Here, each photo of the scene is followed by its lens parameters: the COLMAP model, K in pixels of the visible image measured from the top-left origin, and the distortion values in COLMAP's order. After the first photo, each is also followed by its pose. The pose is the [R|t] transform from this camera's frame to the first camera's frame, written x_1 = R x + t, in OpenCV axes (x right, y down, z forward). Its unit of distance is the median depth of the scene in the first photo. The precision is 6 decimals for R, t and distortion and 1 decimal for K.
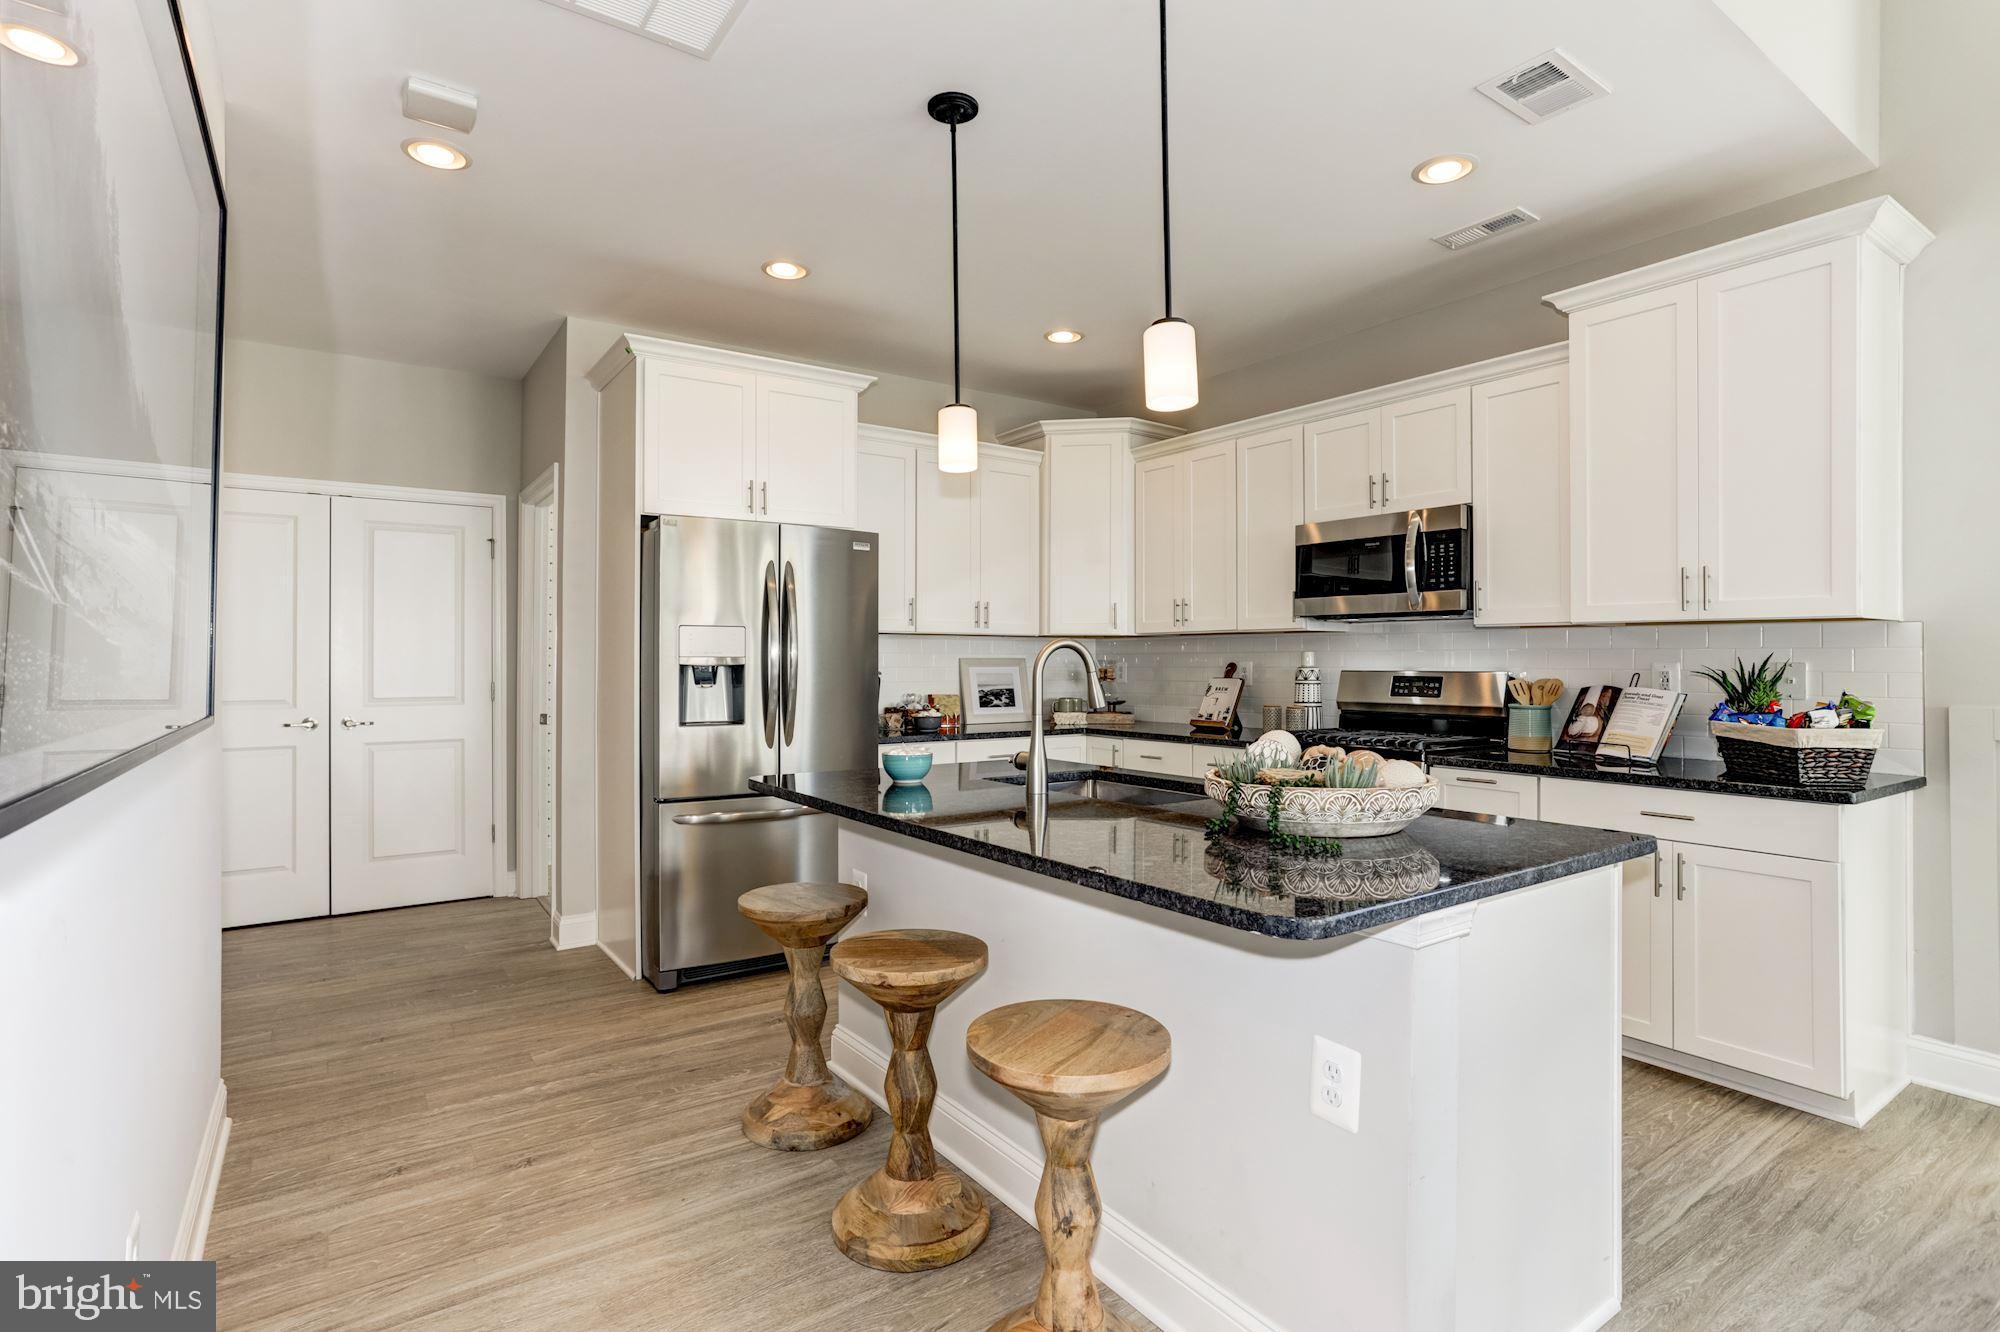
lens RADIAL K [[969.5, 0, 993.0], [0, 969.5, 658.4], [0, 0, 1]] dist [-0.030949, 0.002259]
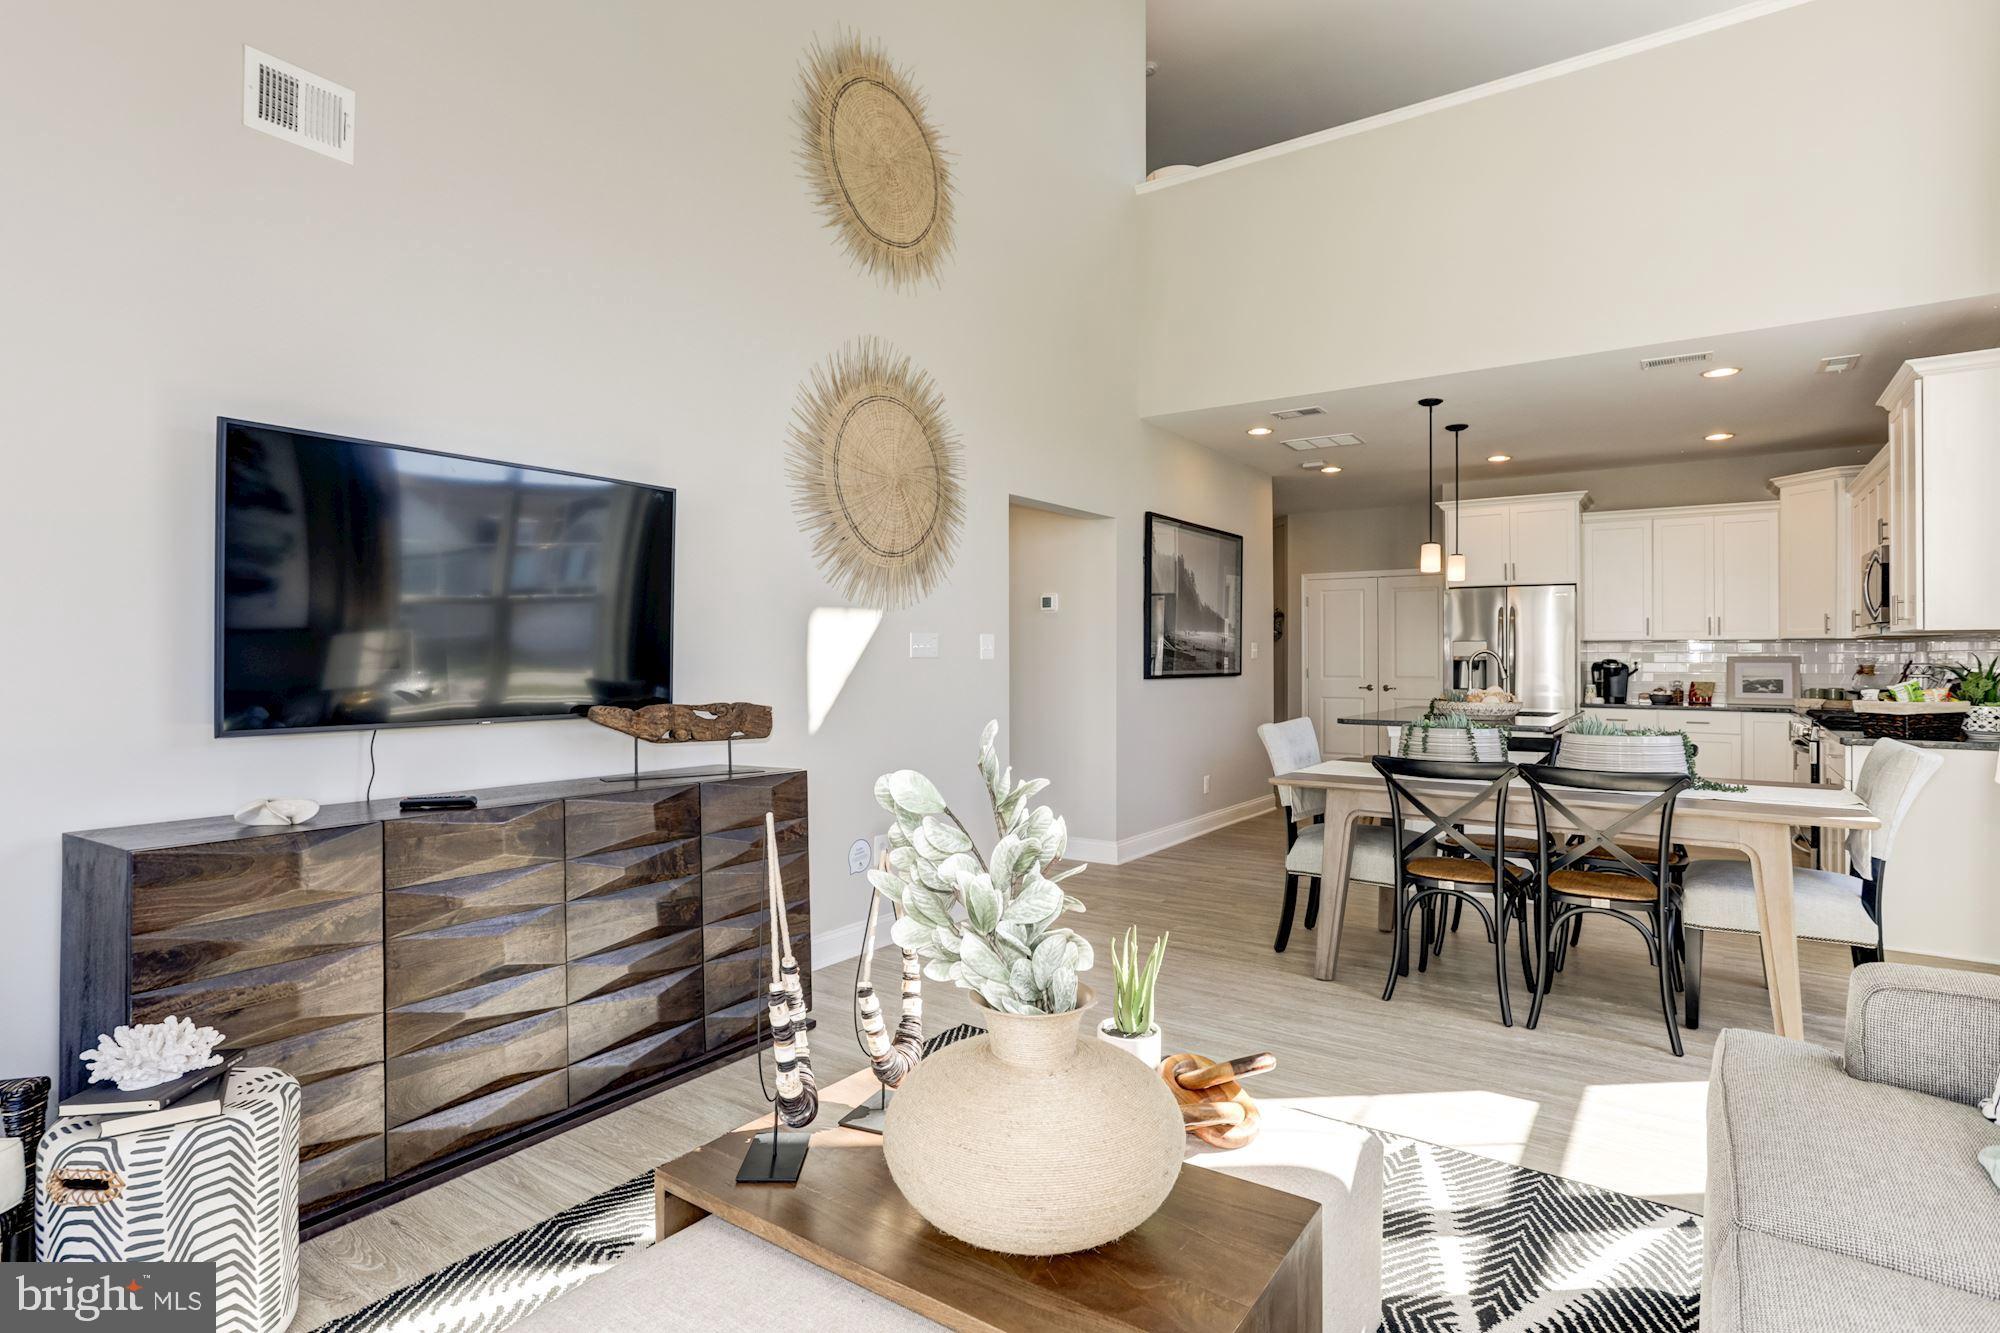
lens RADIAL K [[969.5, 0, 987.3], [0, 969.5, 658.2], [0, 0, 1]] dist [-0.030949, 0.002259]
pose [[0.322916, 0.001893, -0.946426, 1.247628], [0.000871, 0.999997, 0.002298, -0.002651], [0.946427, -0.001566, 0.322913, -0.592767]]
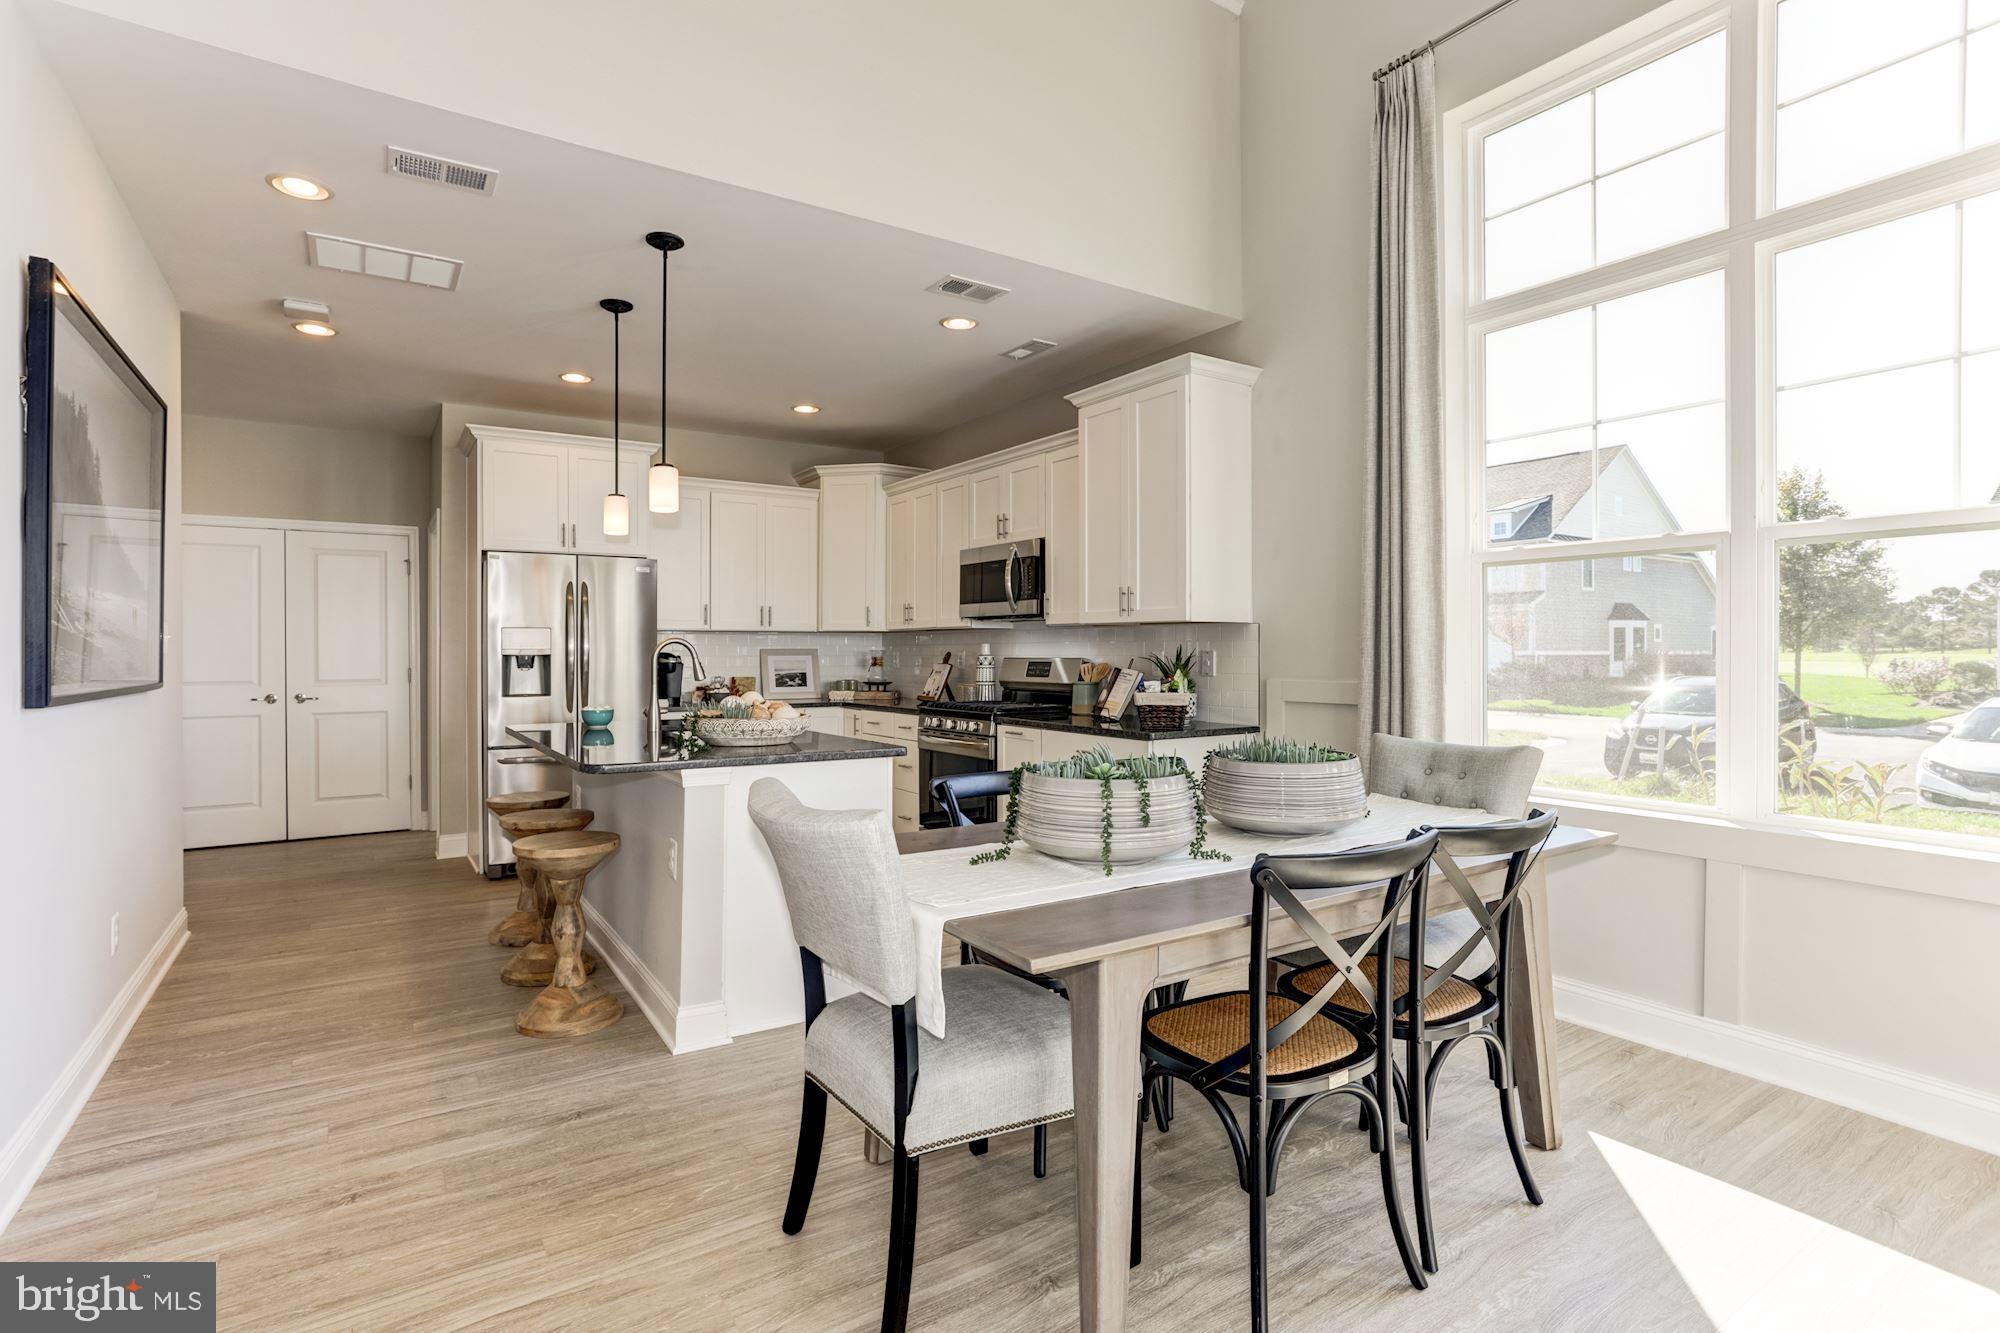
lens RADIAL K [[969.5, 0, 961.3], [0, 969.5, 658.6], [0, 0, 1]] dist [-0.030949, 0.002259]
pose [[0.998994, -0.002286, -0.044786, 0.402300], [0.002750, 0.999943, 0.010293, -0.000127], [0.044760, -0.010405, 0.998944, -0.385424]]
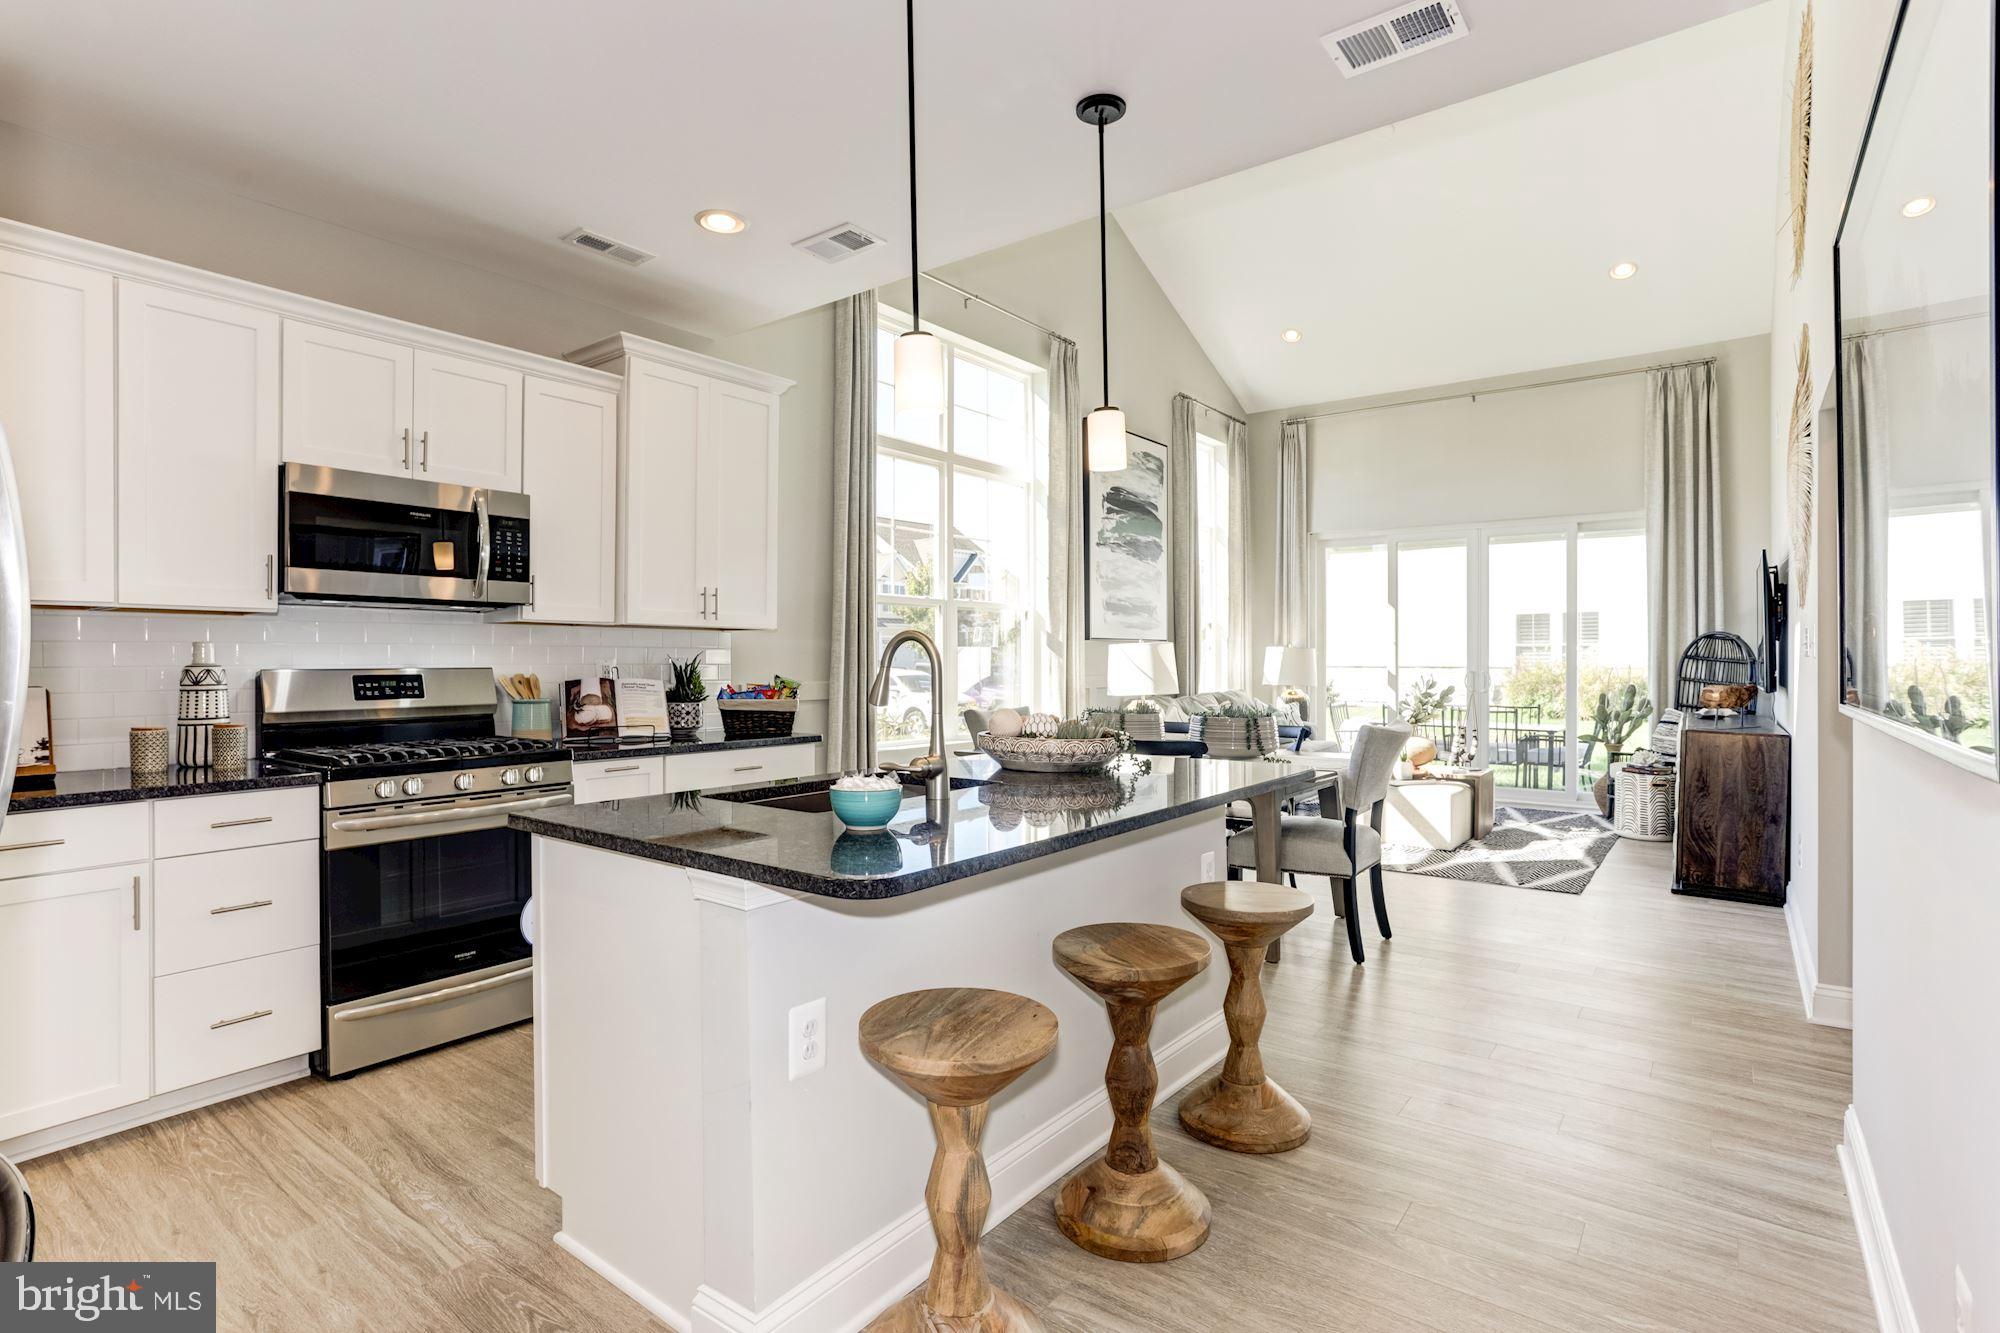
lens RADIAL K [[969.5, 0, 995.1], [0, 969.5, 669.0], [0, 0, 1]] dist [-0.030949, 0.002259]
pose [[-0.308763, -0.010812, 0.951078, -0.530513], [-0.001854, 0.999940, 0.010765, 0.003512], [-0.951137, 0.001561, -0.308764, 0.774190]]
